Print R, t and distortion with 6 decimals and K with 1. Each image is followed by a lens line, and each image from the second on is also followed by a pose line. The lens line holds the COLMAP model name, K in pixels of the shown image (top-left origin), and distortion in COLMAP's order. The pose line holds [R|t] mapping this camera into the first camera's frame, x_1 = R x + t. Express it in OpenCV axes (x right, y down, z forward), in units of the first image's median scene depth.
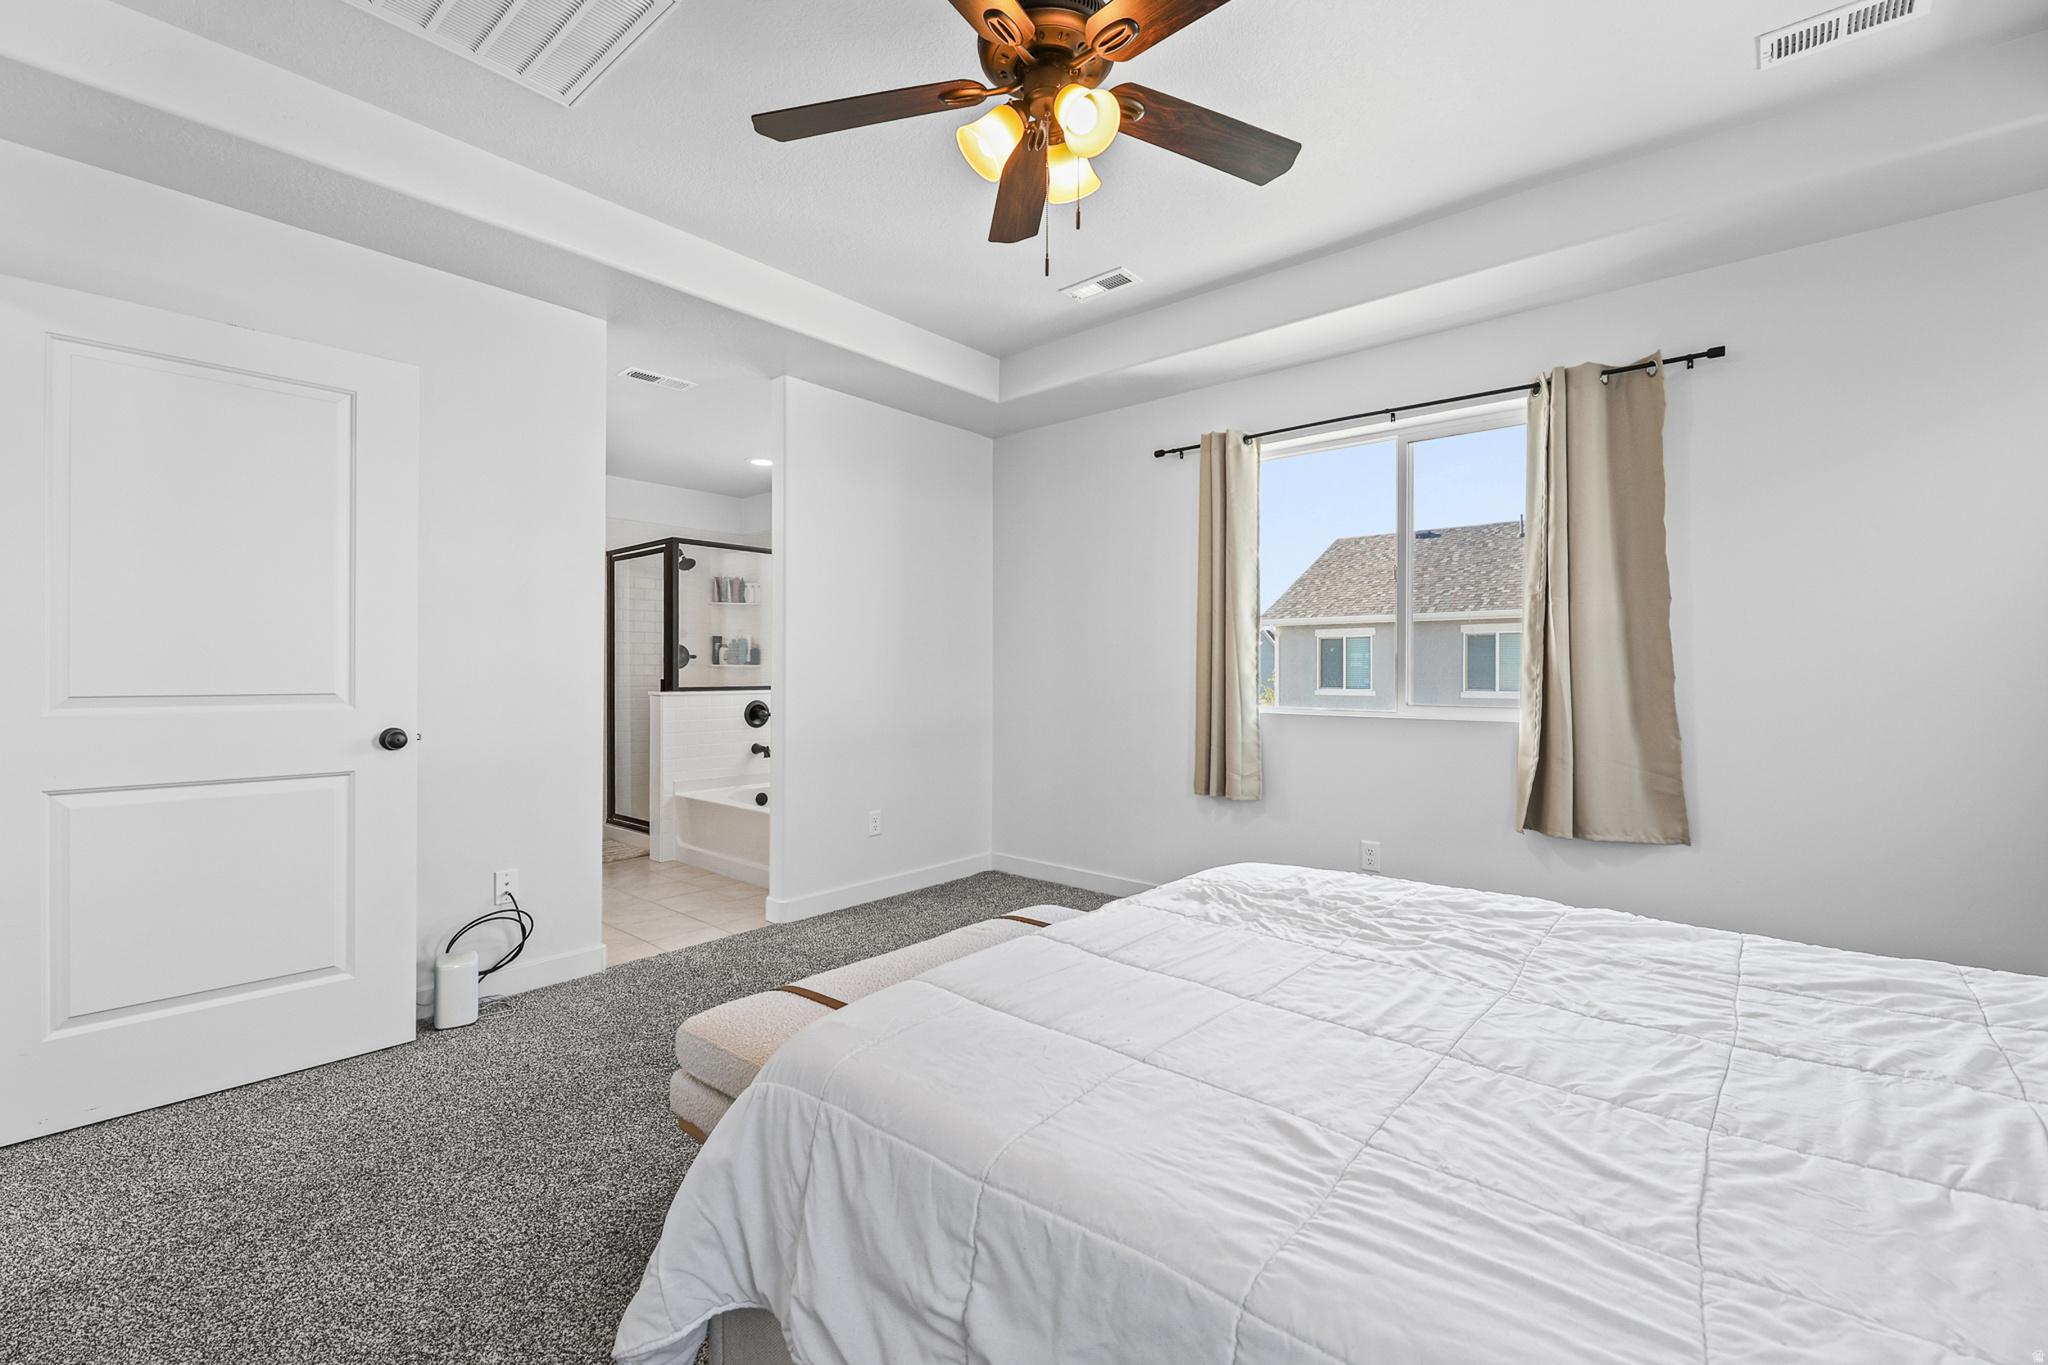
lens RADIAL K [[849.4, 0, 1022.7], [0, 849.4, 687.6], [0, 0, 1]] dist [-0.000075, -0.004791]
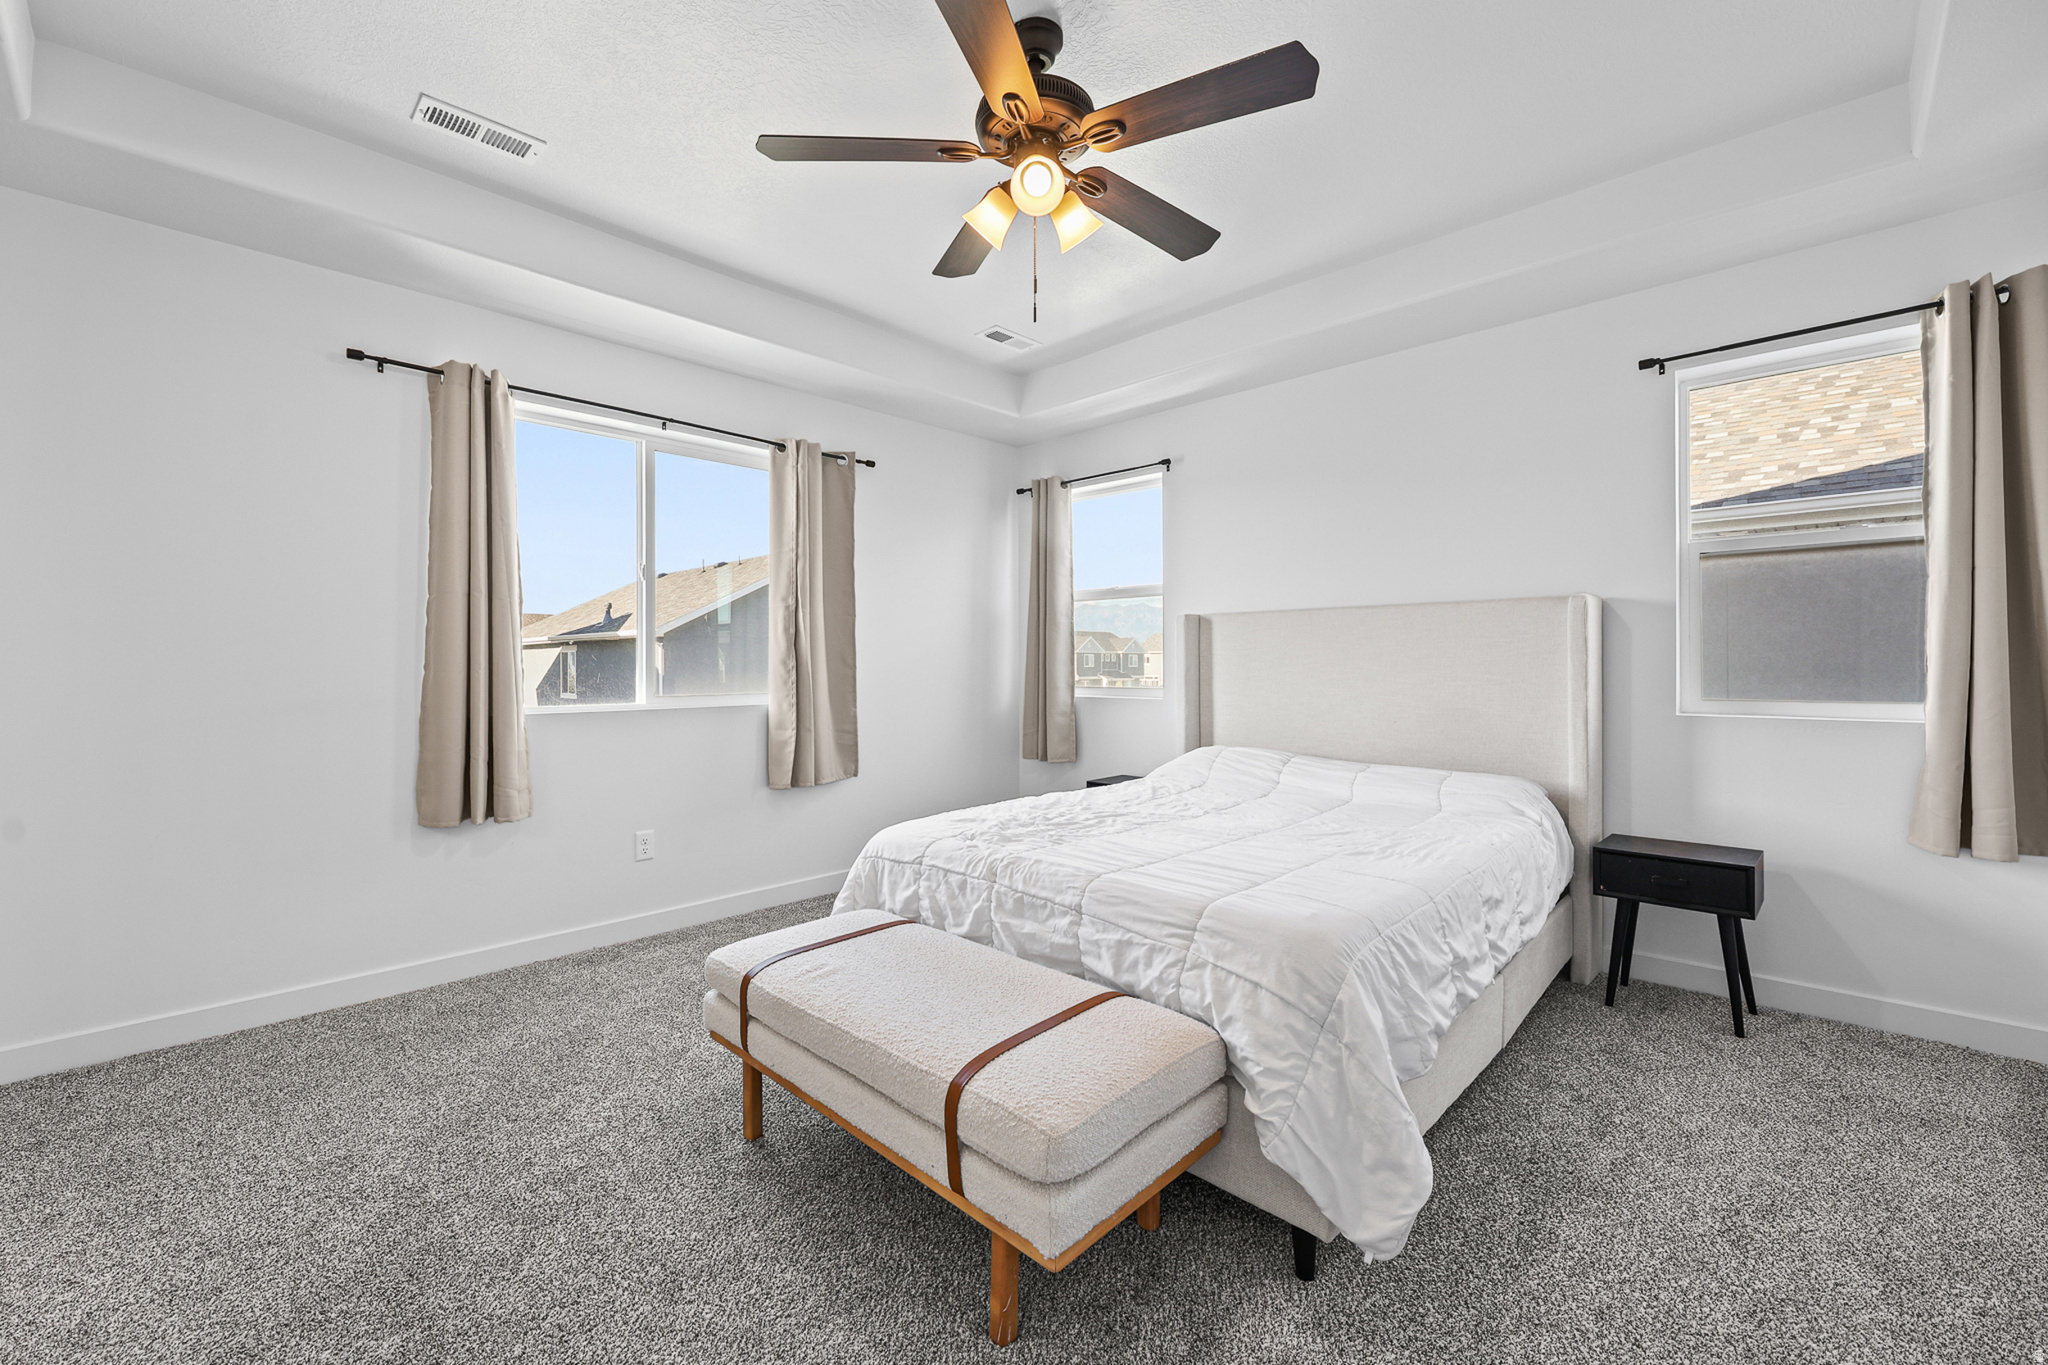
lens RADIAL K [[824.2, 0, 1024.0], [0, 824.2, 682.5], [0, 0, 1]] dist [0.000294, -0.000067]
pose [[0.068125, -0.025833, 0.997342, -0.602380], [0.025179, 0.999391, 0.024166, -0.012247], [-0.997359, 0.023466, 0.068734, 0.518500]]
